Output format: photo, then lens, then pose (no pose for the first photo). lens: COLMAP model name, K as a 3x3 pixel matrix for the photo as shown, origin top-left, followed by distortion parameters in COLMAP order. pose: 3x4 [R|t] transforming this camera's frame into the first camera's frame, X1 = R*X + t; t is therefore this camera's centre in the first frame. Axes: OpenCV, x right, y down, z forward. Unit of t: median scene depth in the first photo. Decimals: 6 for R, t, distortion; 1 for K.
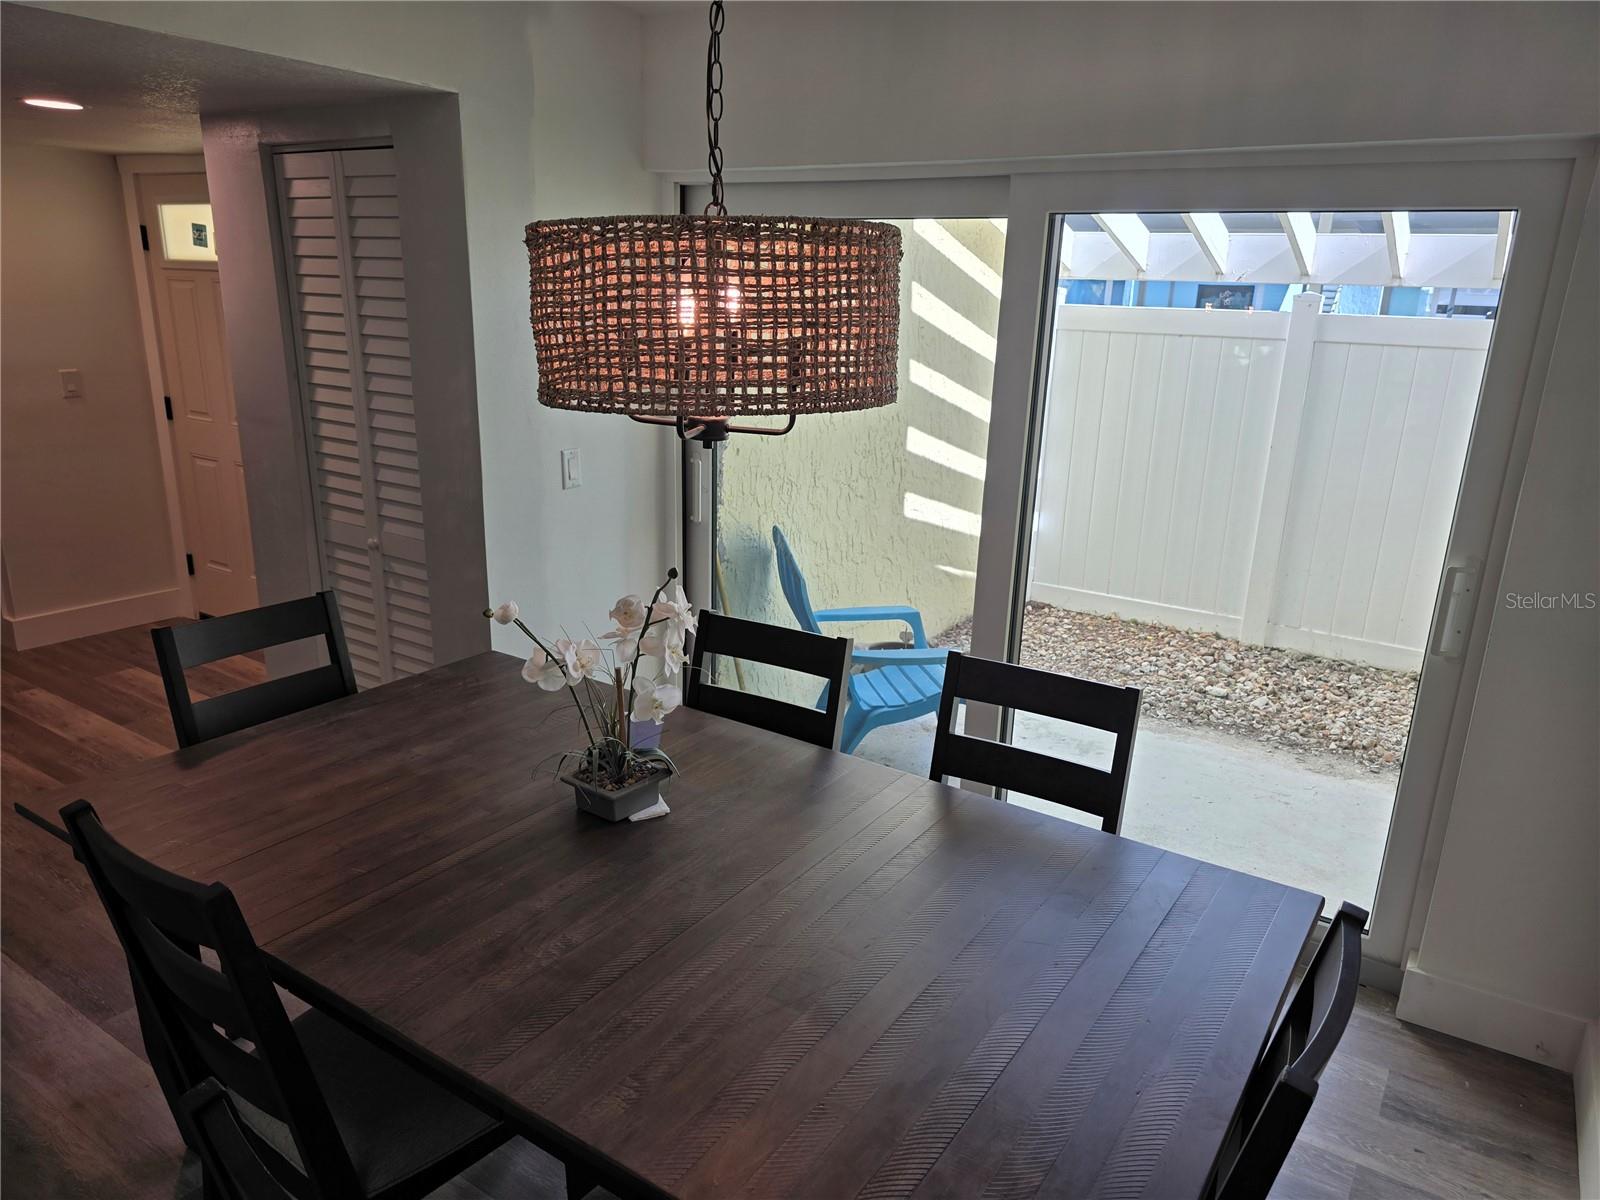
lens RADIAL K [[1076.7, 0, 805.6], [0, 1076.7, 605.5], [0, 0, 1]] dist [0.055365, -0.058955]
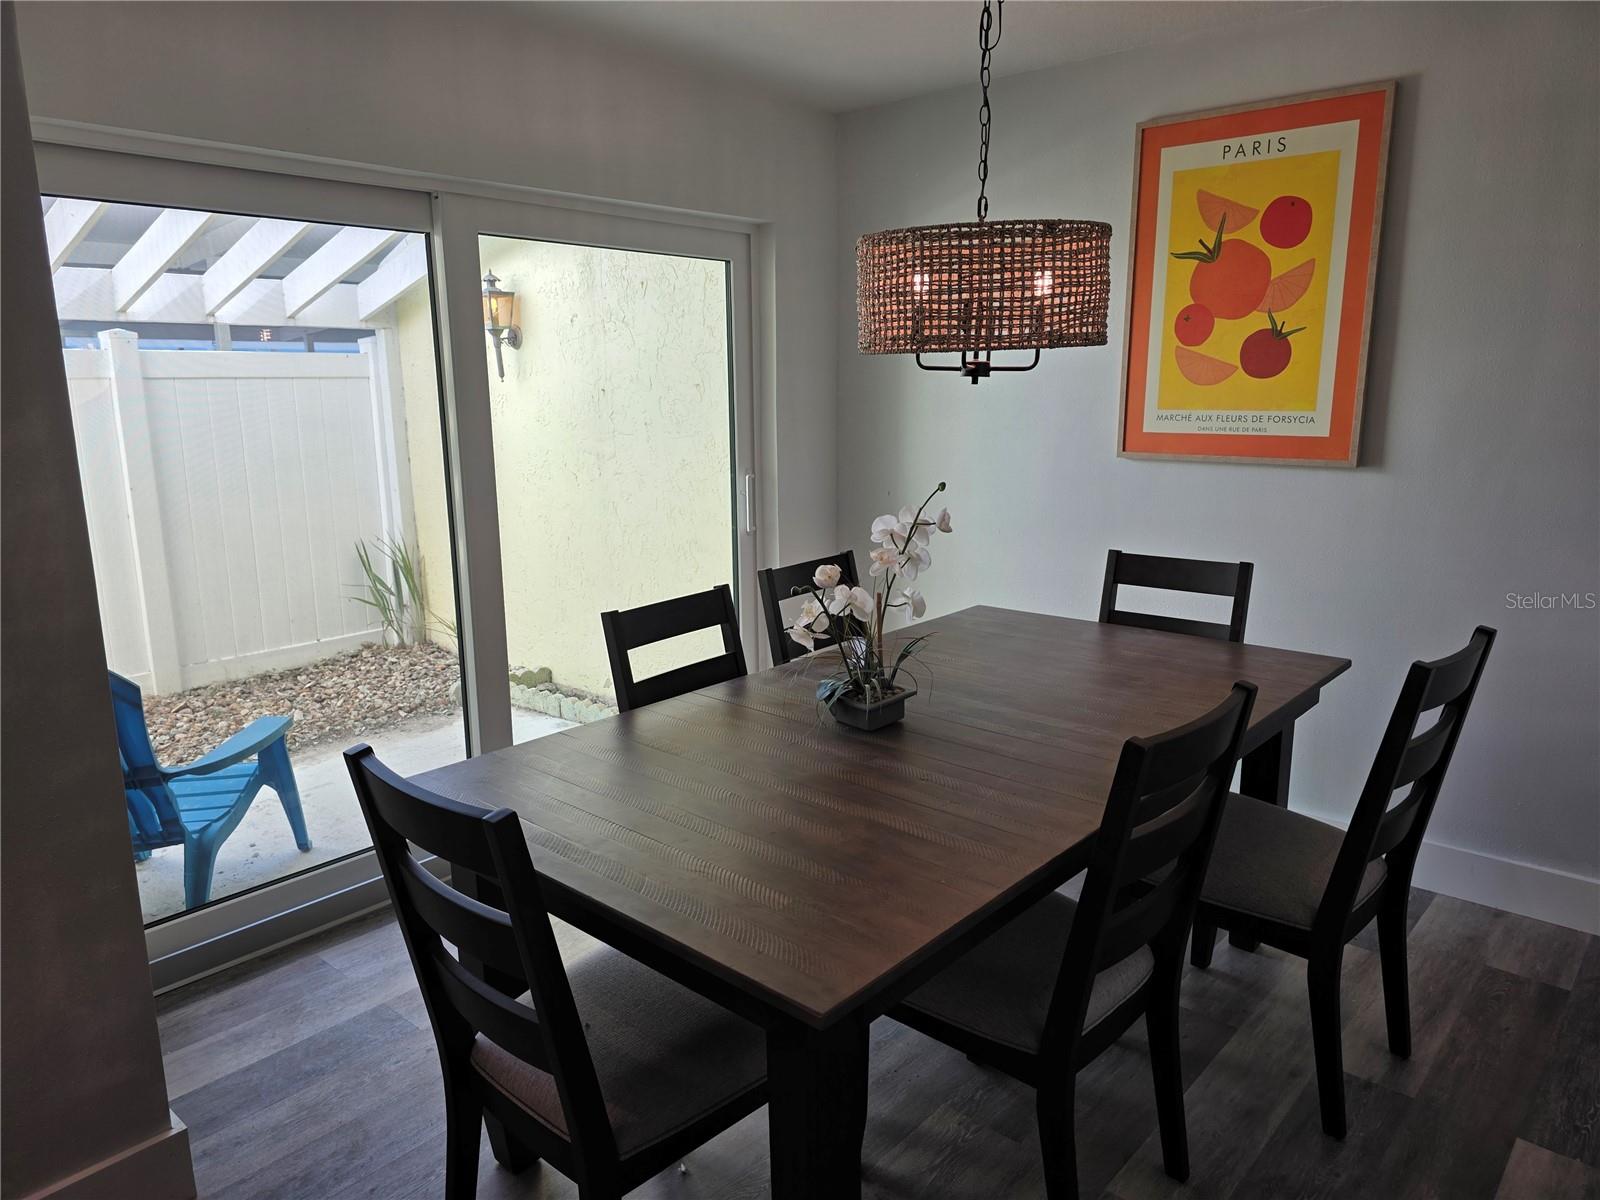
lens RADIAL K [[1076.7, 0, 797.4], [0, 1076.7, 598.3], [0, 0, 1]] dist [0.055365, -0.058955]
pose [[0.143042, -0.232013, 0.962138, -0.469622], [0.297402, 0.937283, 0.181804, -0.061646], [-0.943976, 0.260136, 0.203072, 0.303205]]
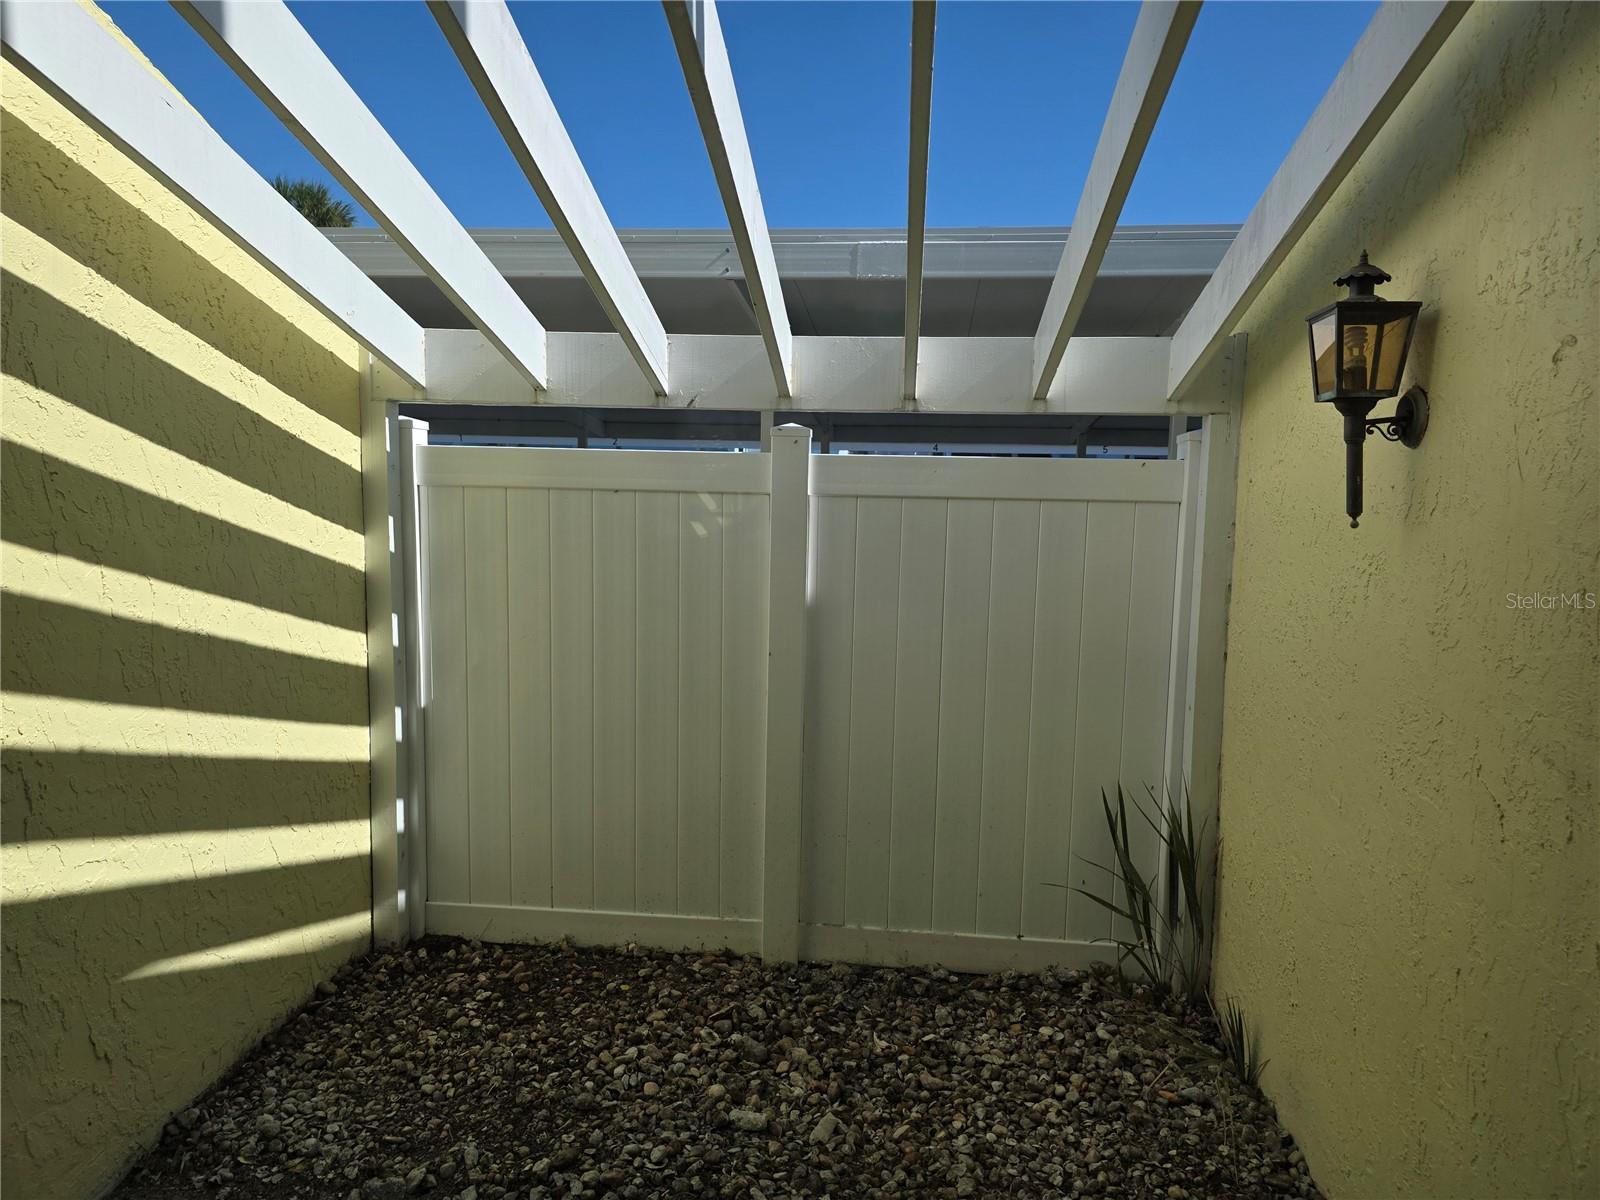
lens RADIAL K [[1076.7, 0, 797.8], [0, 1076.7, 600.0], [0, 0, 1]] dist [0.055365, -0.058955]
pose [[0.890328, -0.061472, 0.451151, 0.170592], [0.136152, 0.981452, -0.134962, -0.097433], [-0.434487, 0.181585, 0.882183, 0.459760]]
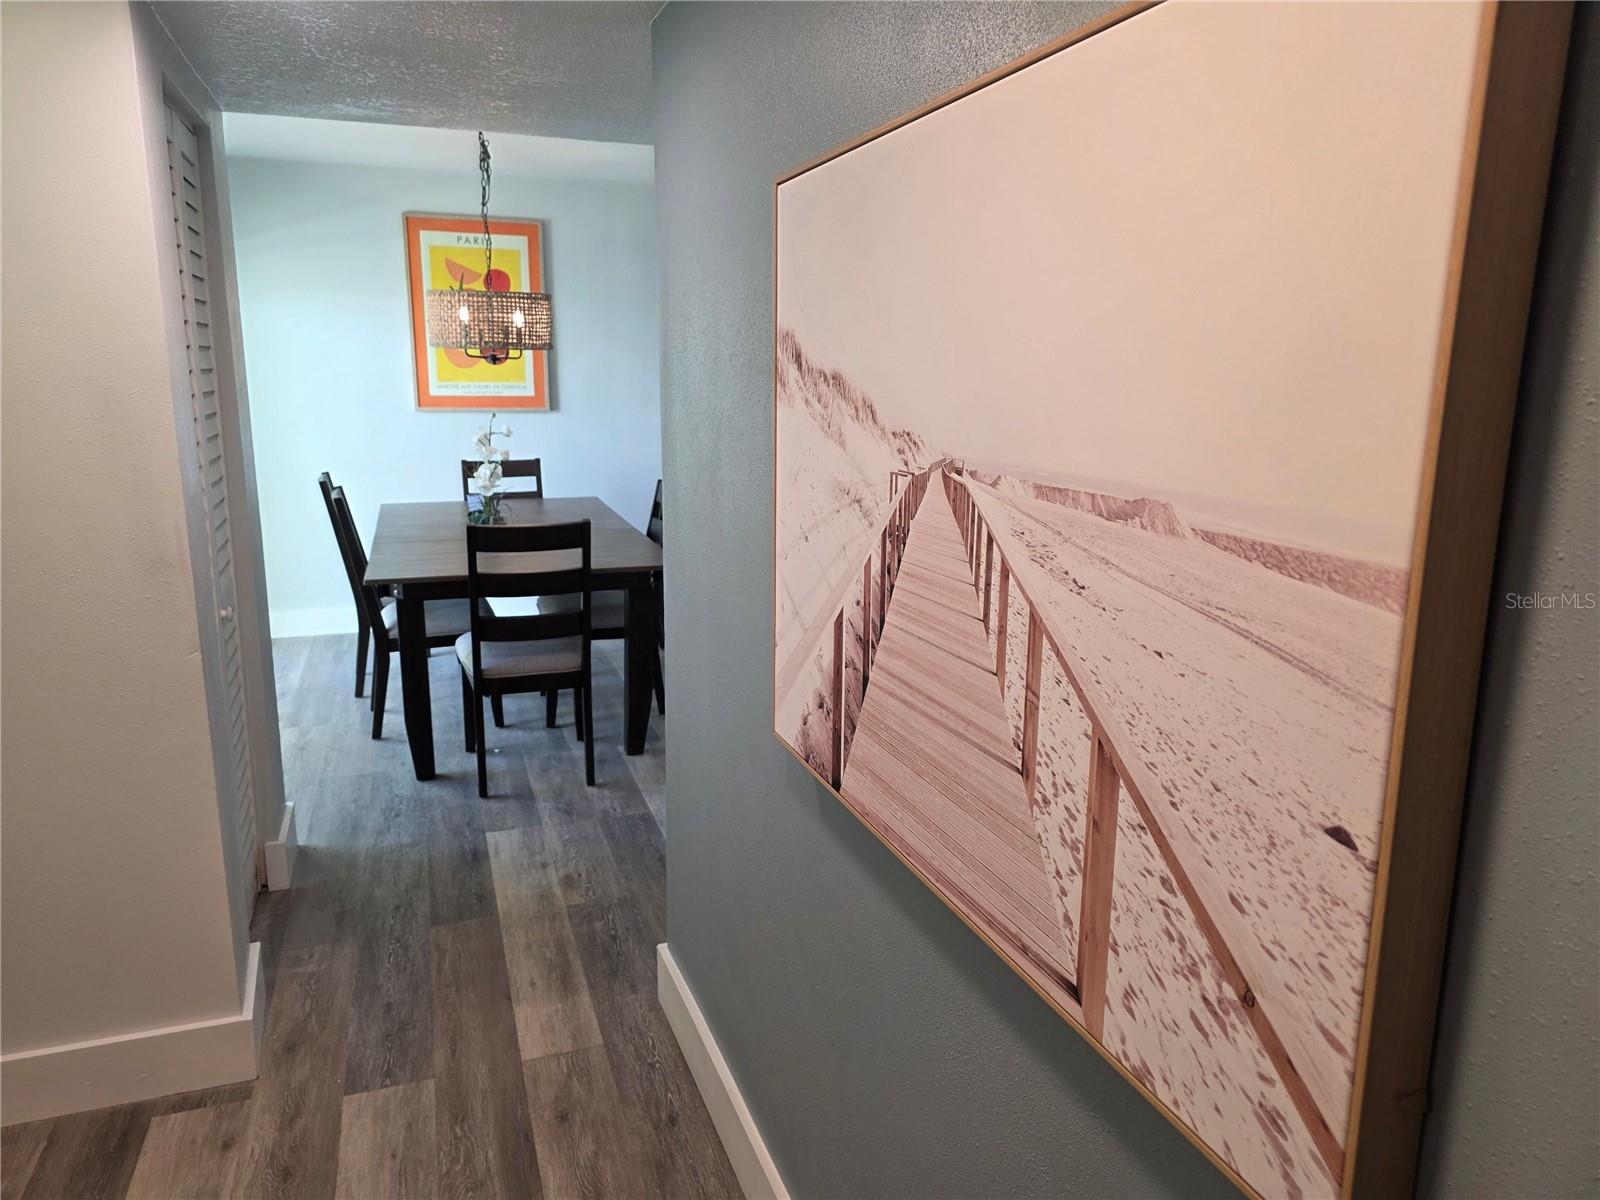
lens RADIAL K [[1076.7, 0, 793.5], [0, 1076.7, 596.6], [0, 0, 1]] dist [0.055365, -0.058955]
pose [[-0.795193, -0.165507, 0.583331, -0.762873], [0.140396, 0.885628, 0.442664, -0.230524], [-0.589879, 0.433901, -0.681009, 0.836884]]
